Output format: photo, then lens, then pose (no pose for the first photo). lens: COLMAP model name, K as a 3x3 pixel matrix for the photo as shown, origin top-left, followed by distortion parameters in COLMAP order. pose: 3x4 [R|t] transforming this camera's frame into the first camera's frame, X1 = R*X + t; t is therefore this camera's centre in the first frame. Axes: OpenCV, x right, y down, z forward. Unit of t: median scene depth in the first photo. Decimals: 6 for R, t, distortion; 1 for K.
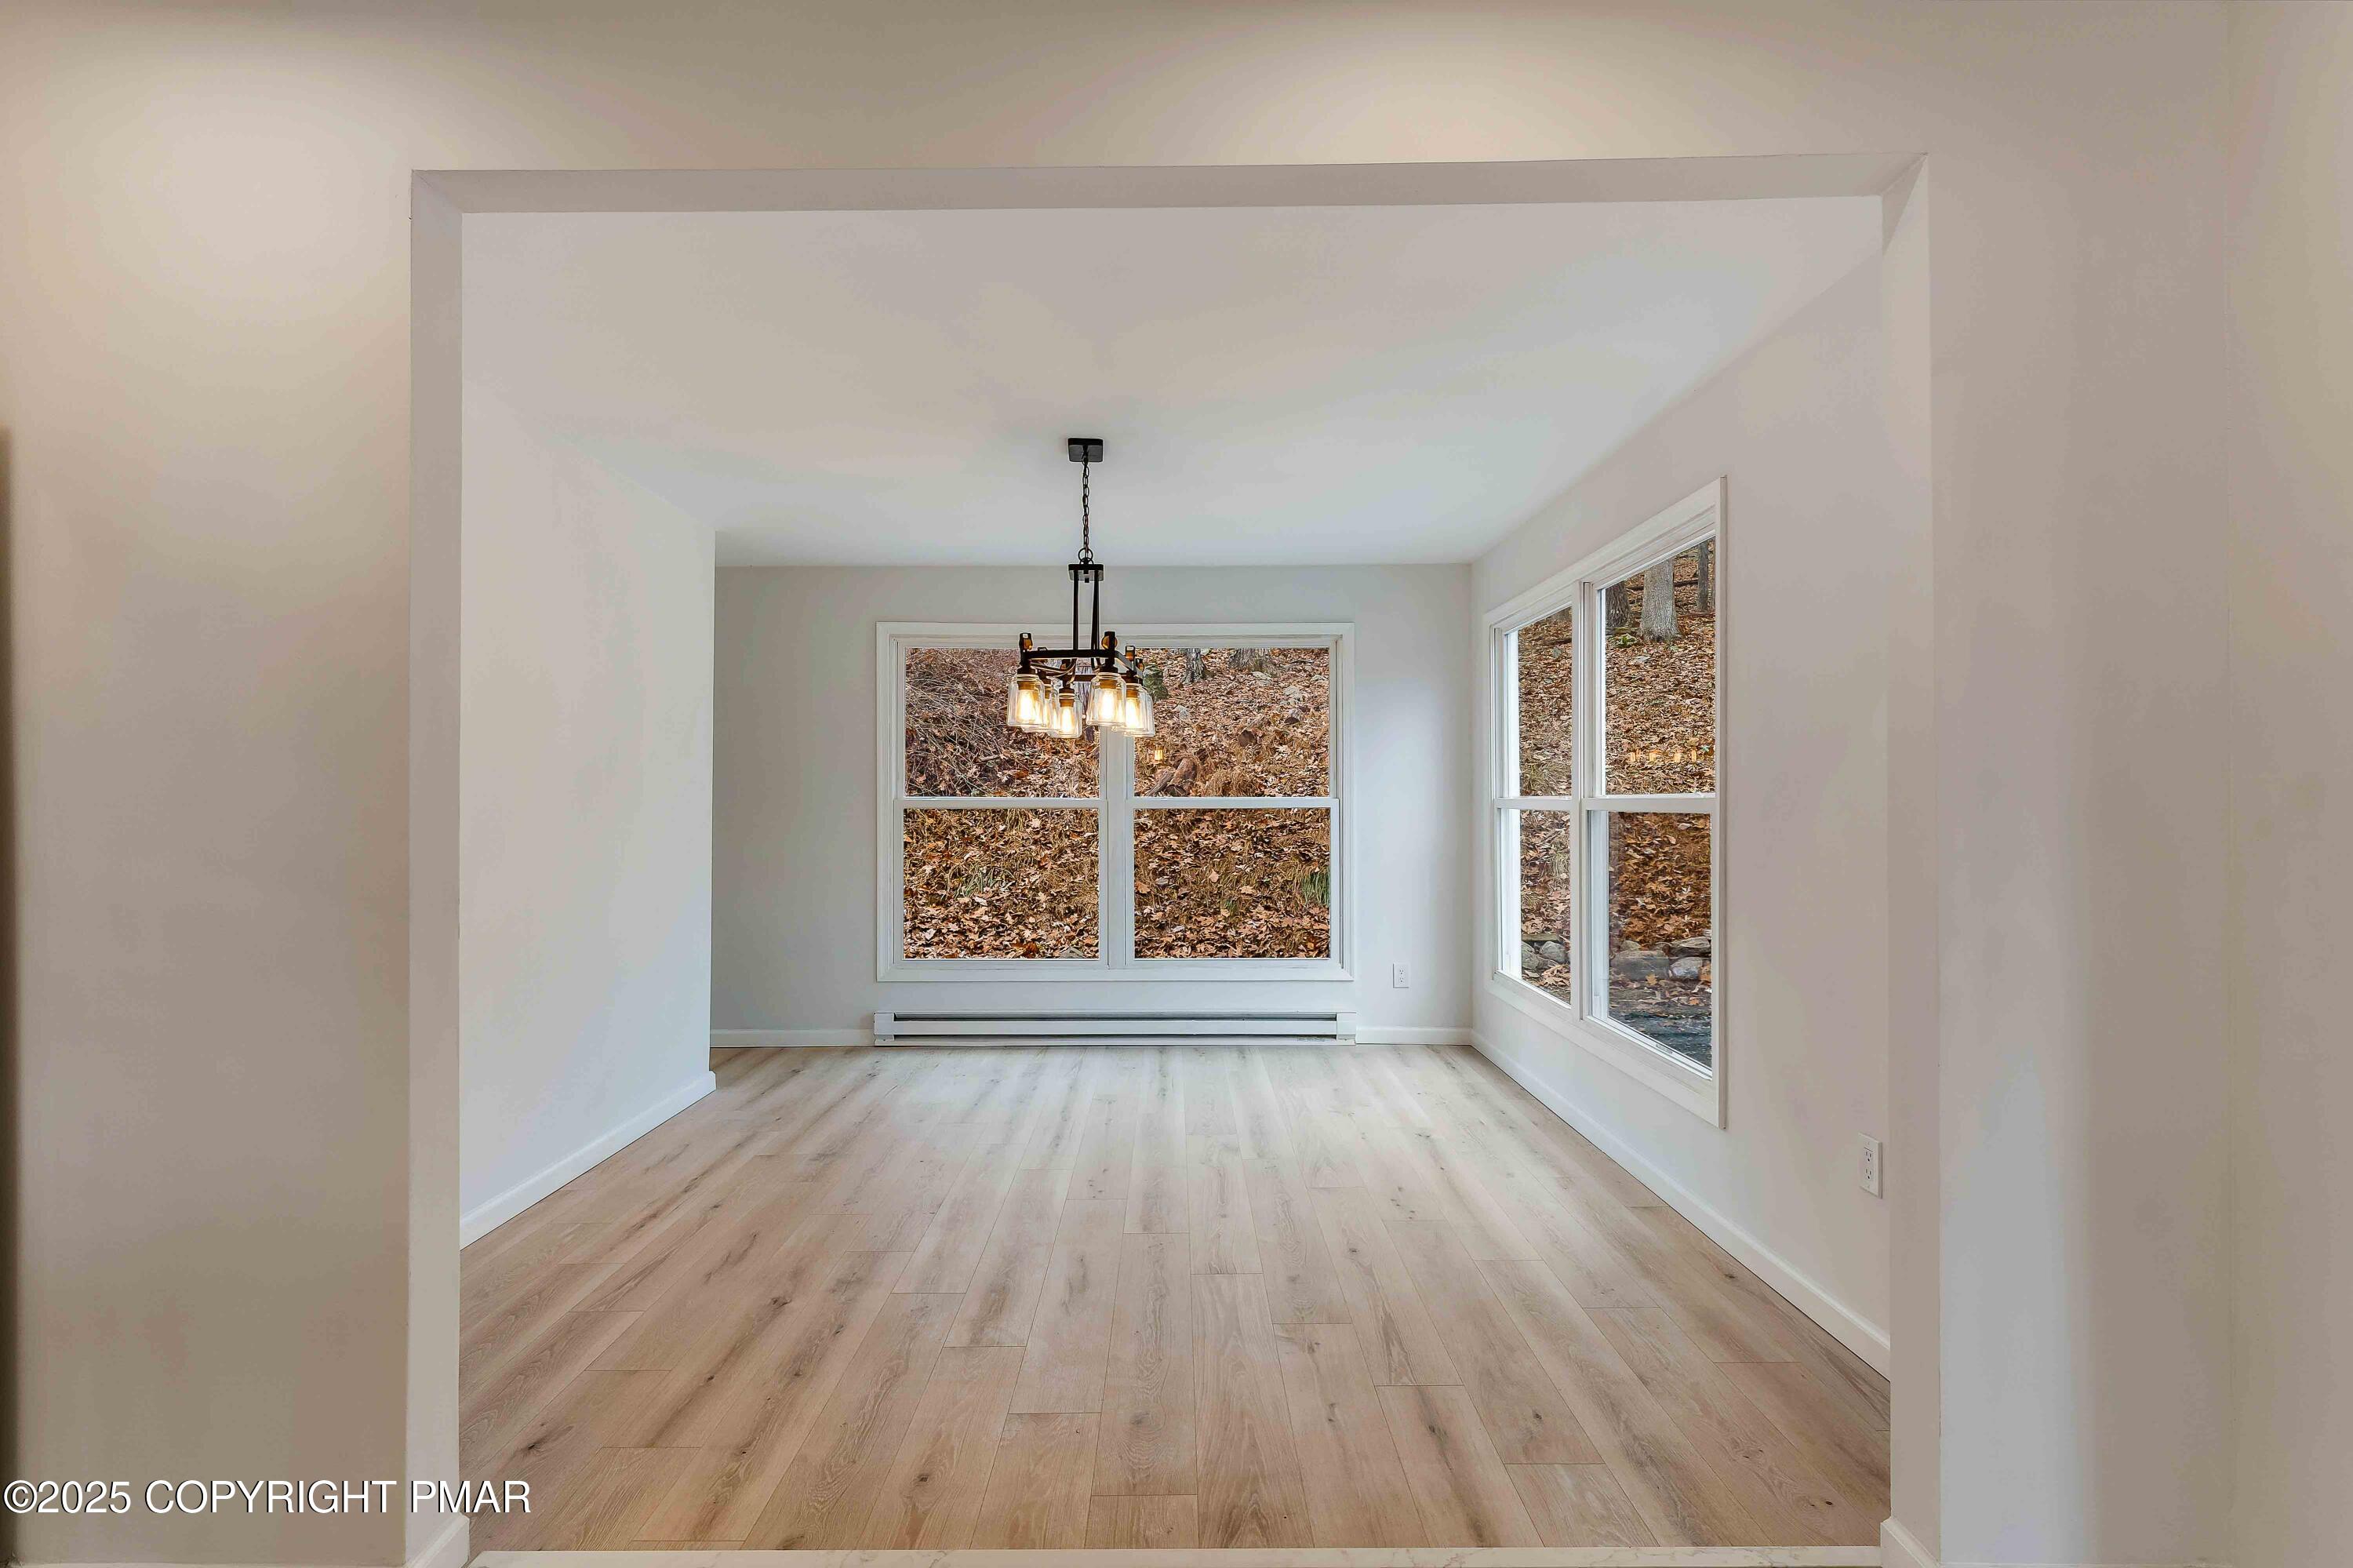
lens RADIAL K [[1171.9, 0, 1178.5], [0, 1171.9, 799.3], [0, 0, 1]] dist [0.001011, -0.000475]
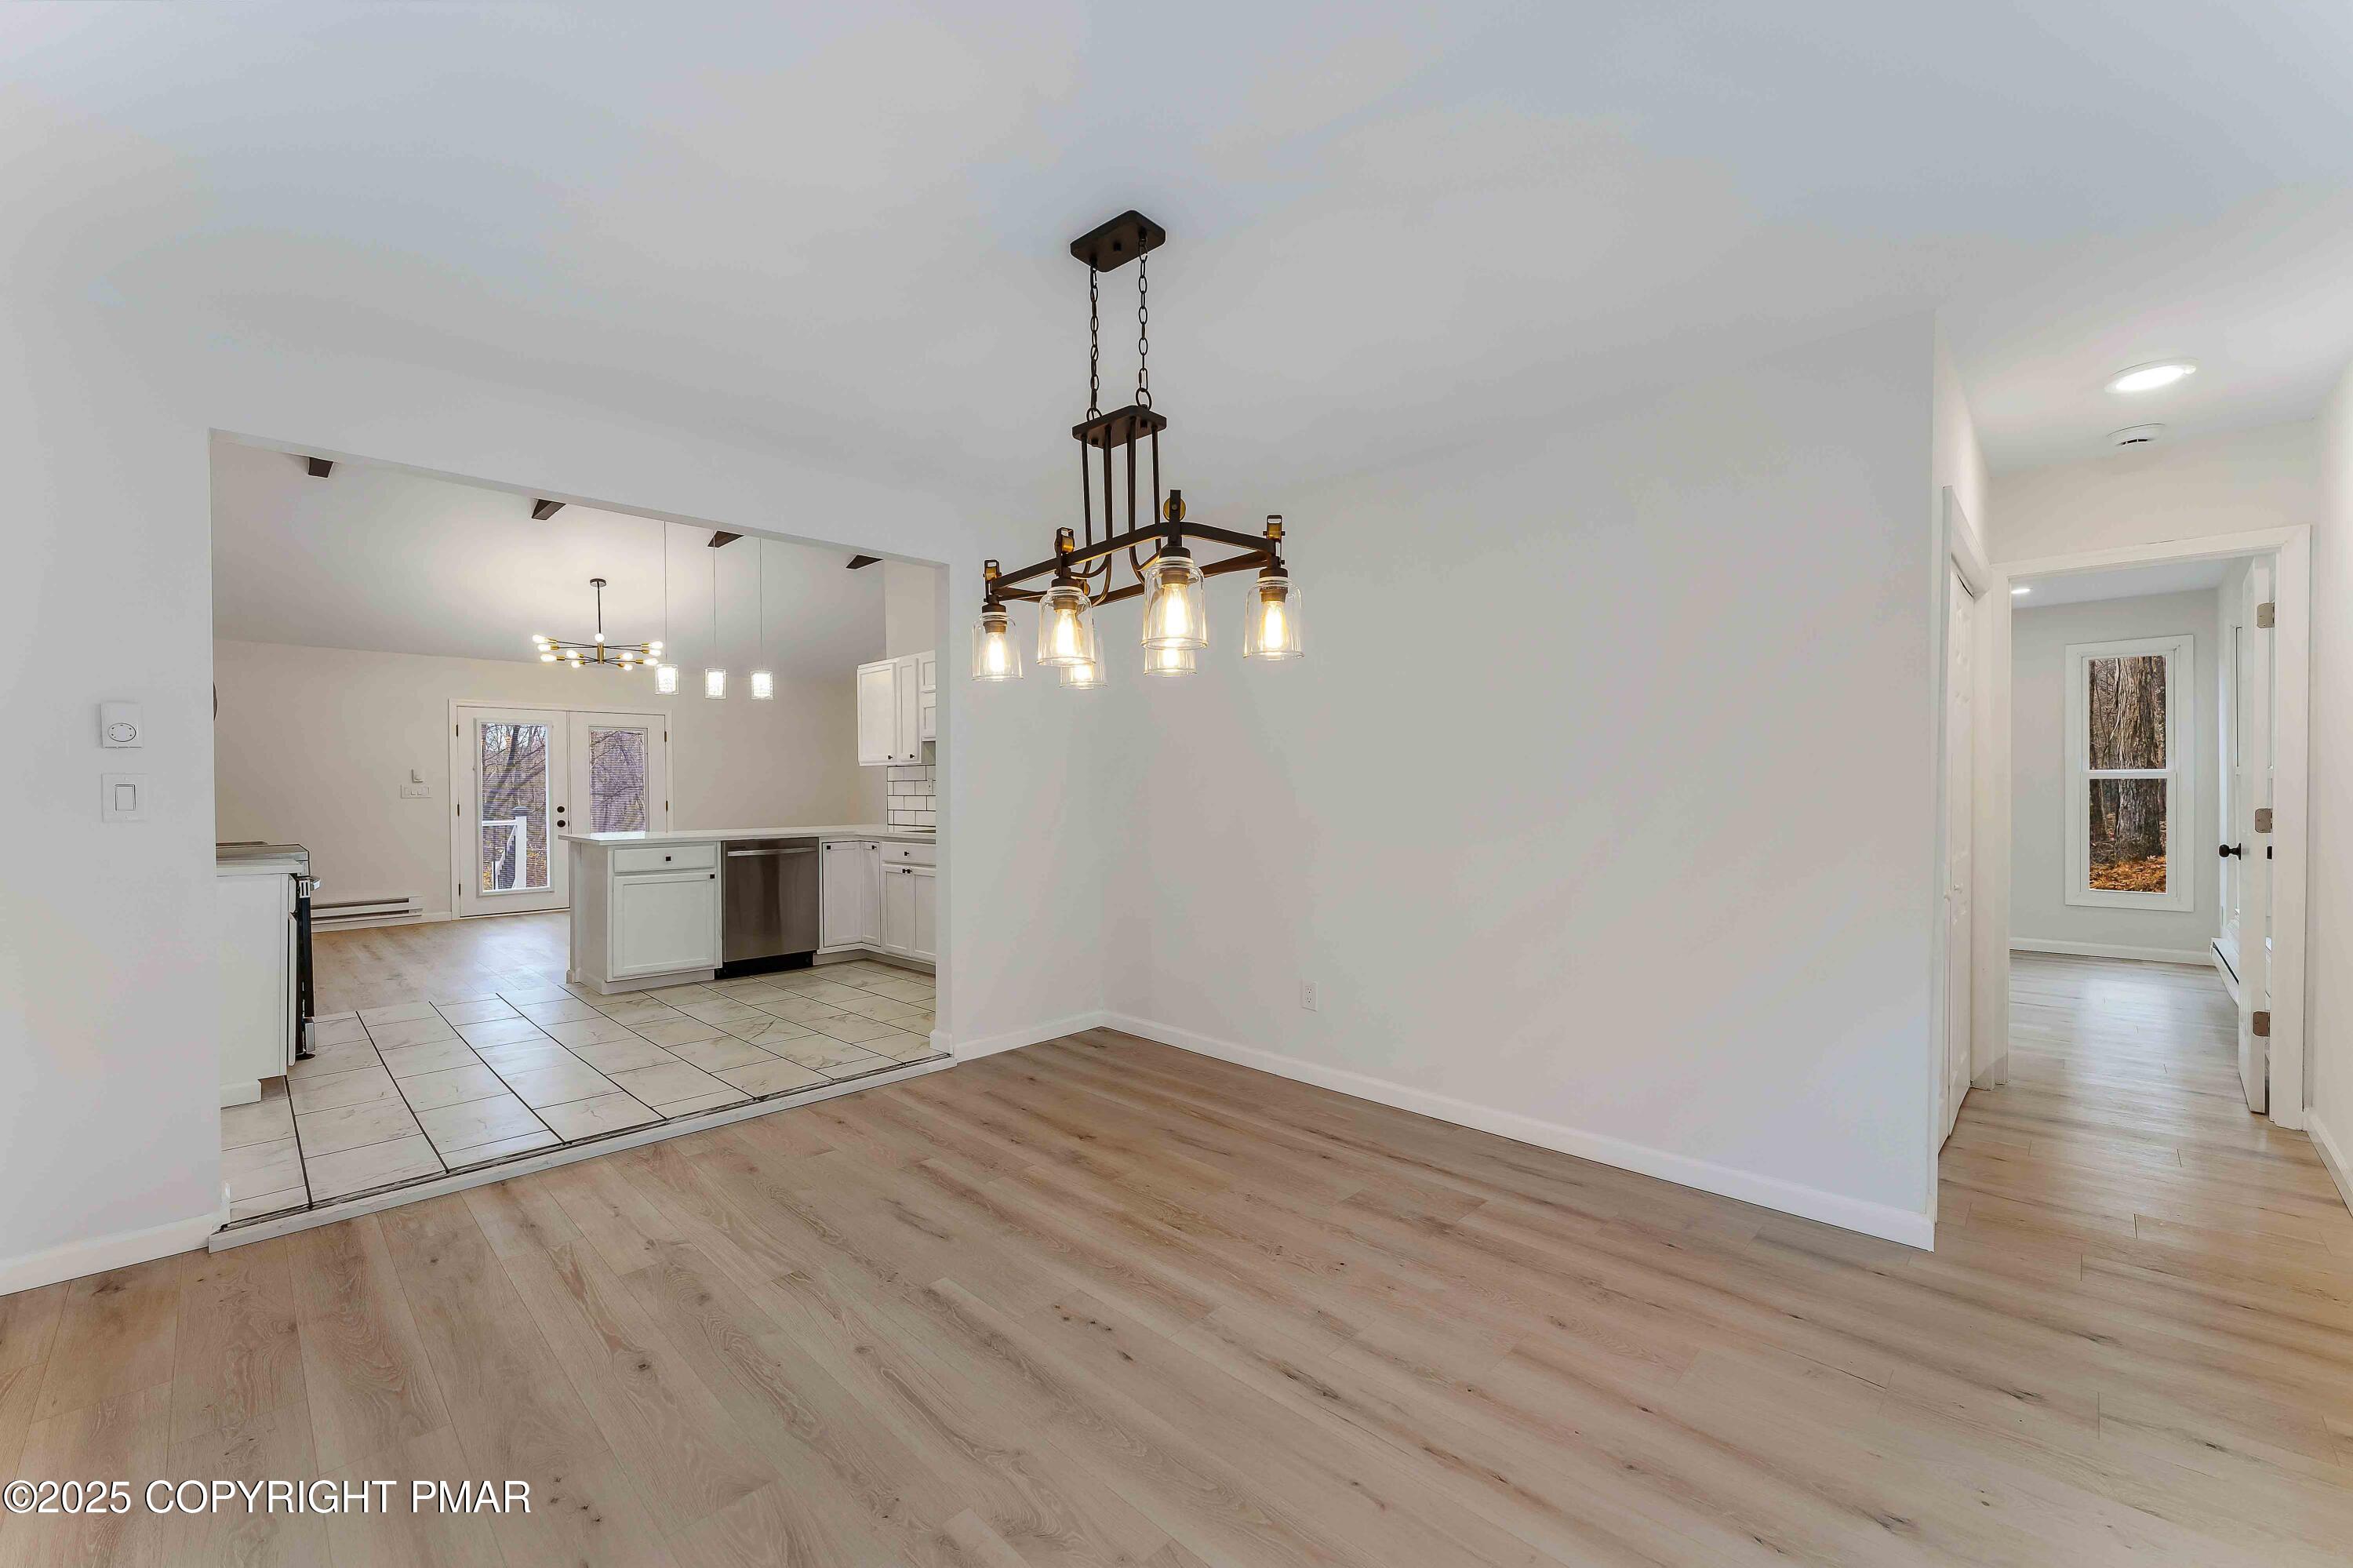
lens RADIAL K [[946.4, 0, 1182.4], [0, 946.4, 790.1], [0, 0, 1]] dist [0.001004, 0.000630]
pose [[-0.701264, 0.013869, -0.712767, 0.245585], [0.010643, 0.999903, 0.008986, 0.004835], [0.712823, -0.001284, -0.701343, 1.223915]]
